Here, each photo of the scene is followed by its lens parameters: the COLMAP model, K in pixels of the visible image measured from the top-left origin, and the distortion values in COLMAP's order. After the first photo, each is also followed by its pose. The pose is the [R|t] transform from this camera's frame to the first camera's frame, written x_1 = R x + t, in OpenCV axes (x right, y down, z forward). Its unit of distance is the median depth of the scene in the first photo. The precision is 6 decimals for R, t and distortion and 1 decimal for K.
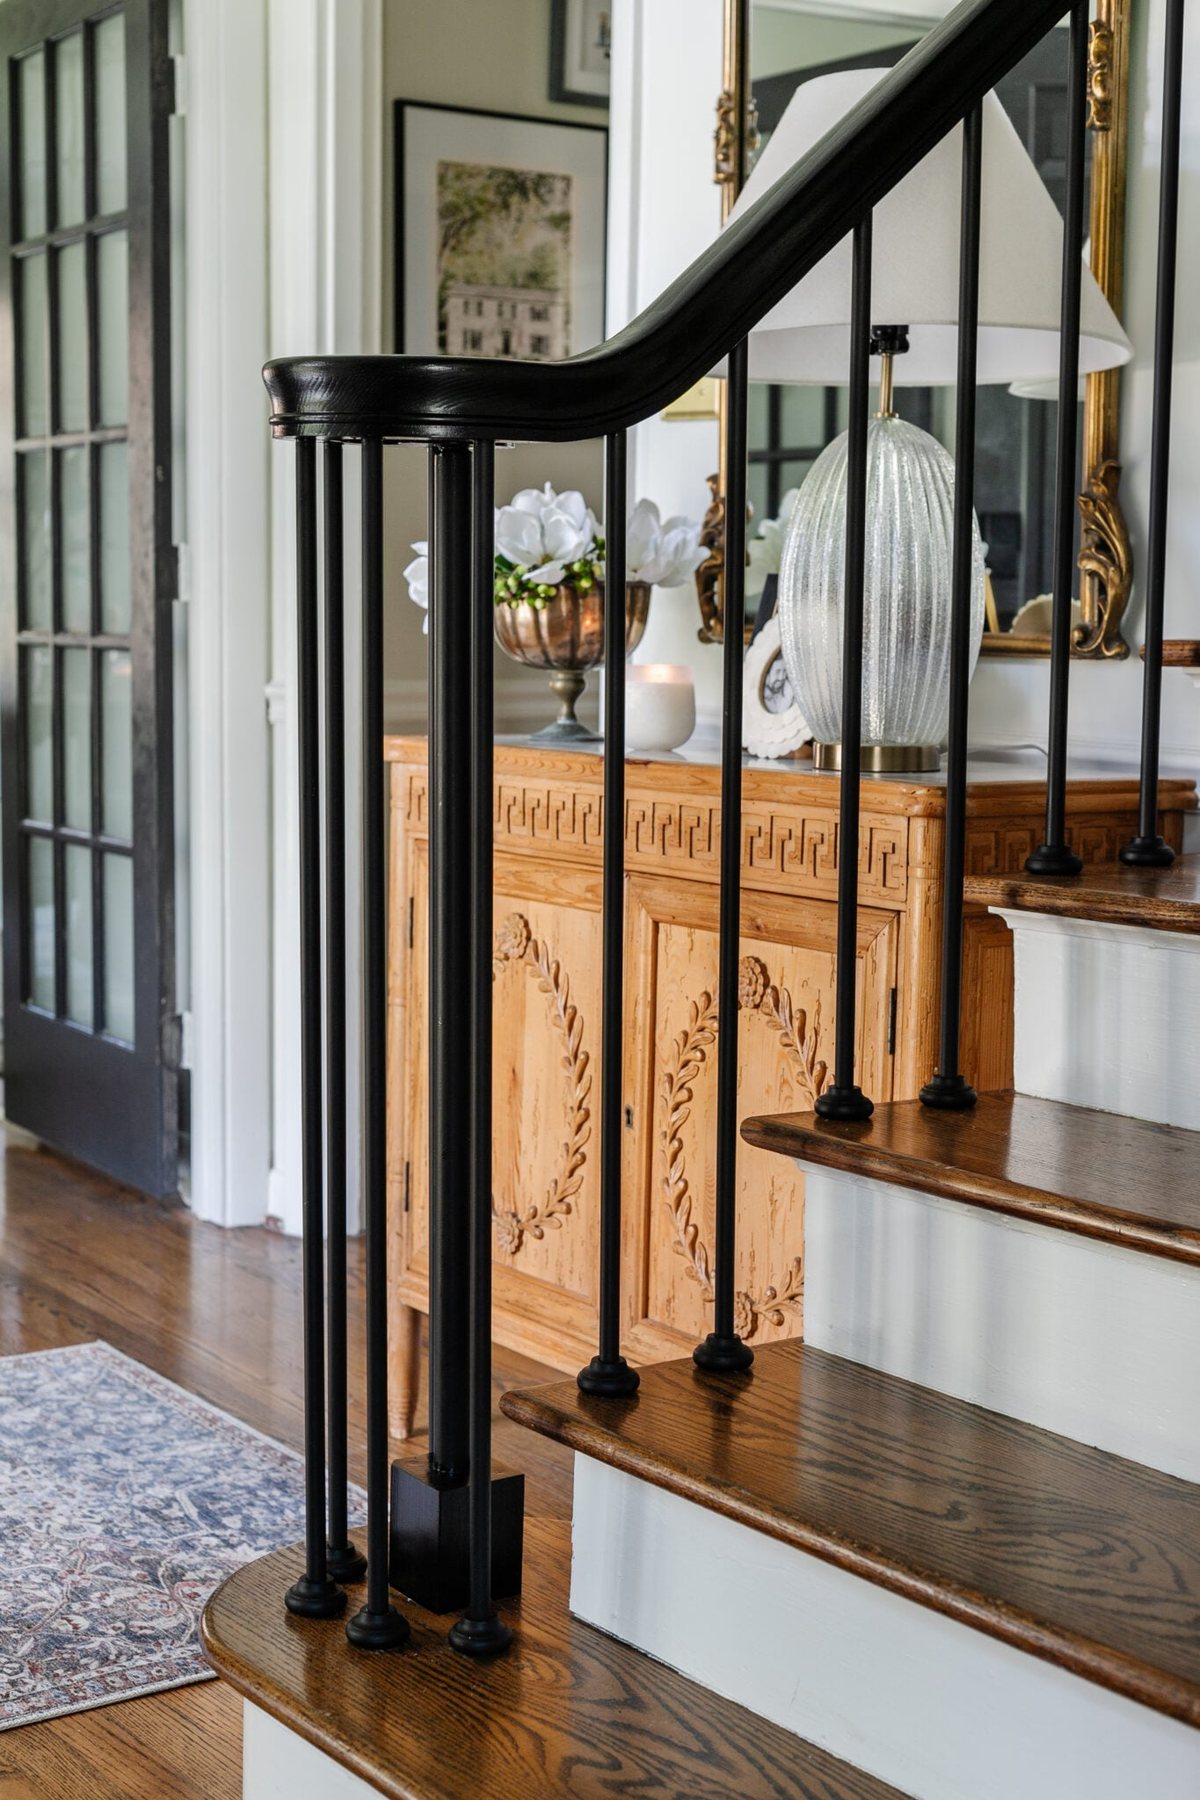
lens RADIAL K [[2678.7, 0, 600.0], [0, 2678.7, 900.0], [0, 0, 1]] dist [-0.003247, 0.027401]
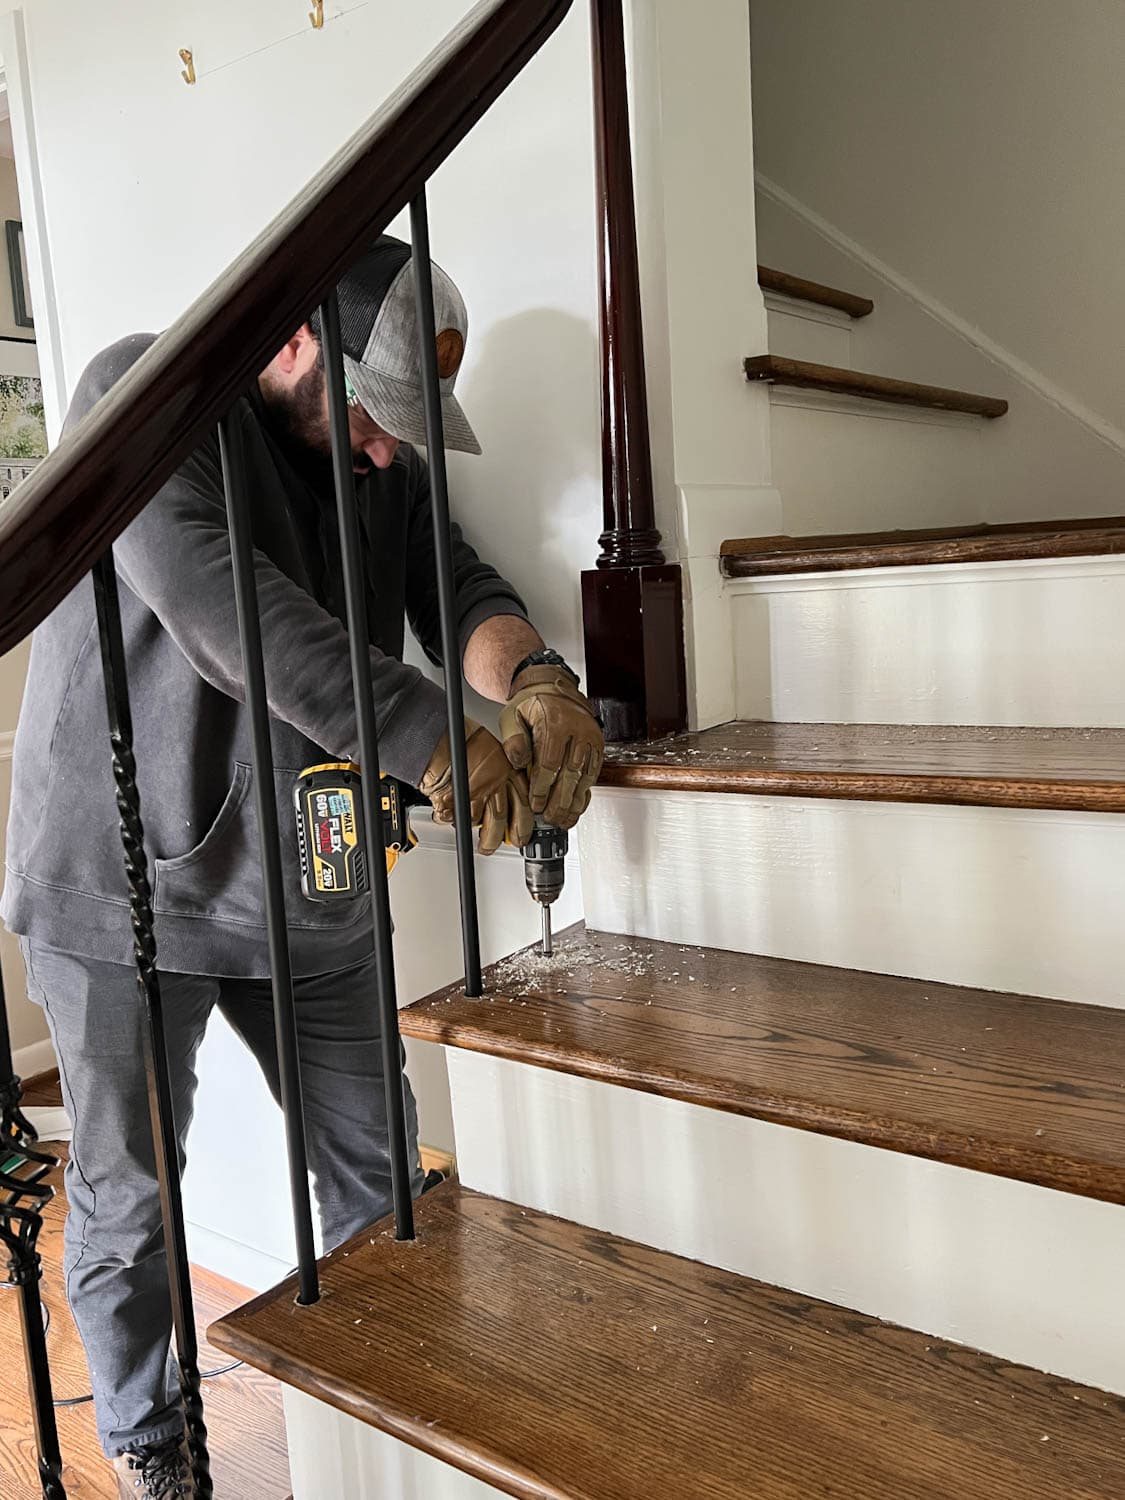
lens RADIAL K [[1261.2, 0, 562.5], [0, 1261.2, 750.0], [0, 0, 1]] dist [0.038069, -0.001573]
pose [[0.948768, -0.114330, 0.294565, 0.057808], [0.106751, 0.993409, 0.041740, -0.126582], [-0.297396, -0.008157, 0.954720, 0.471152]]
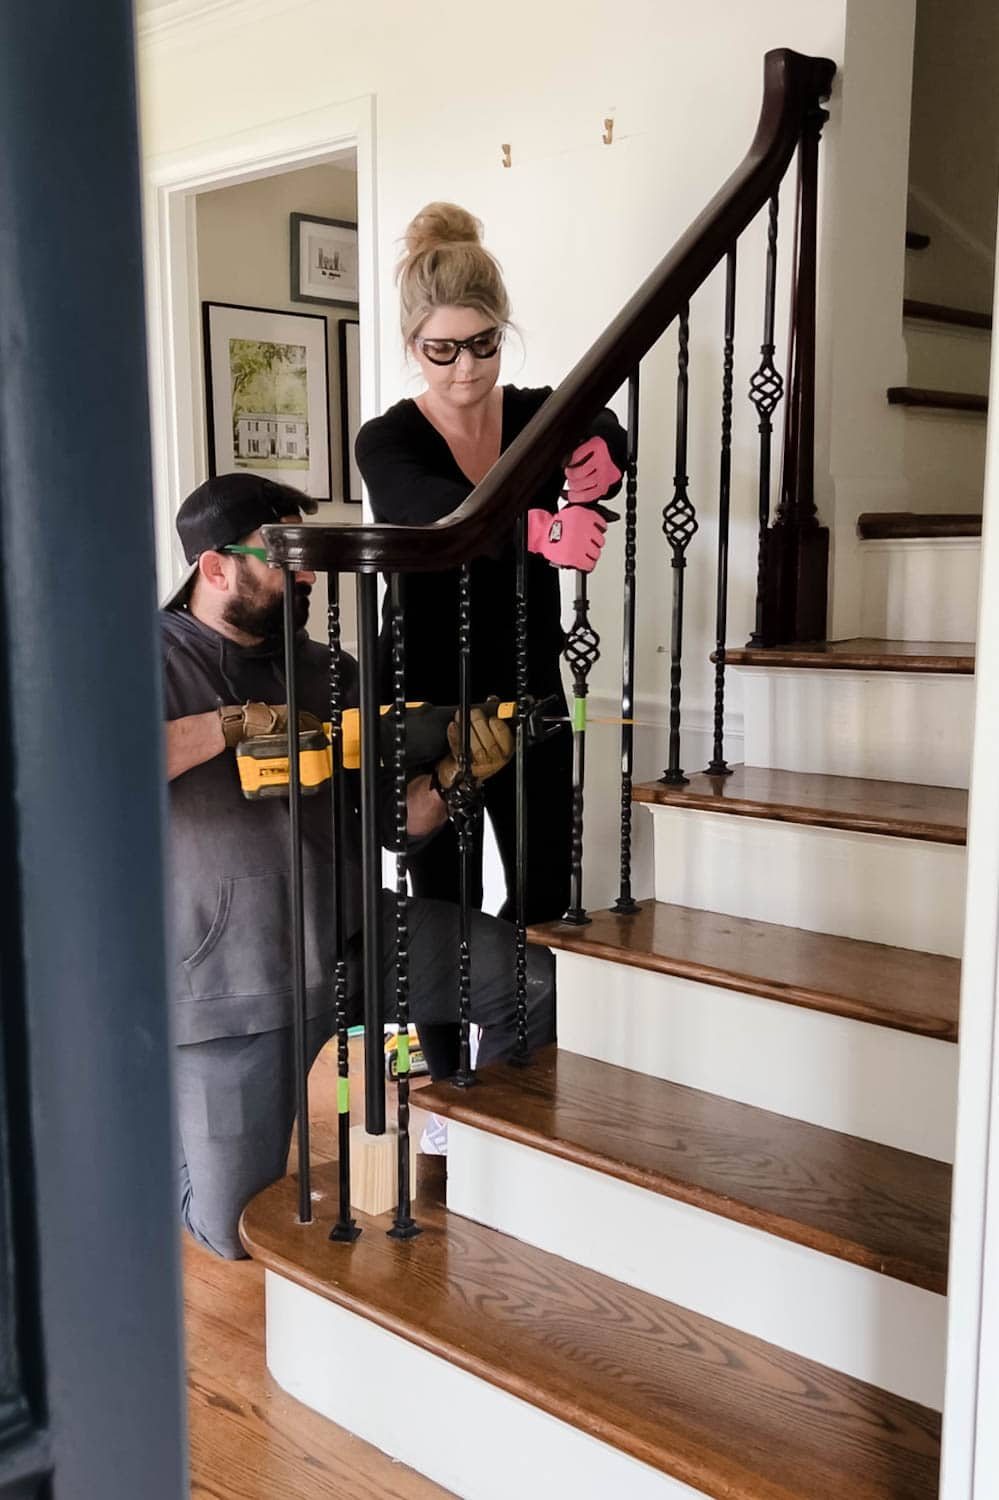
lens RADIAL K [[1582.9, 0, 502.6], [0, 1582.9, 782.1], [0, 0, 1]] dist [0.143382, -0.389580]
pose [[0.984998, -0.040968, 0.167634, -0.126739], [0.034714, 0.998594, 0.040068, -0.056521], [-0.169040, -0.033647, 0.985035, -0.051931]]
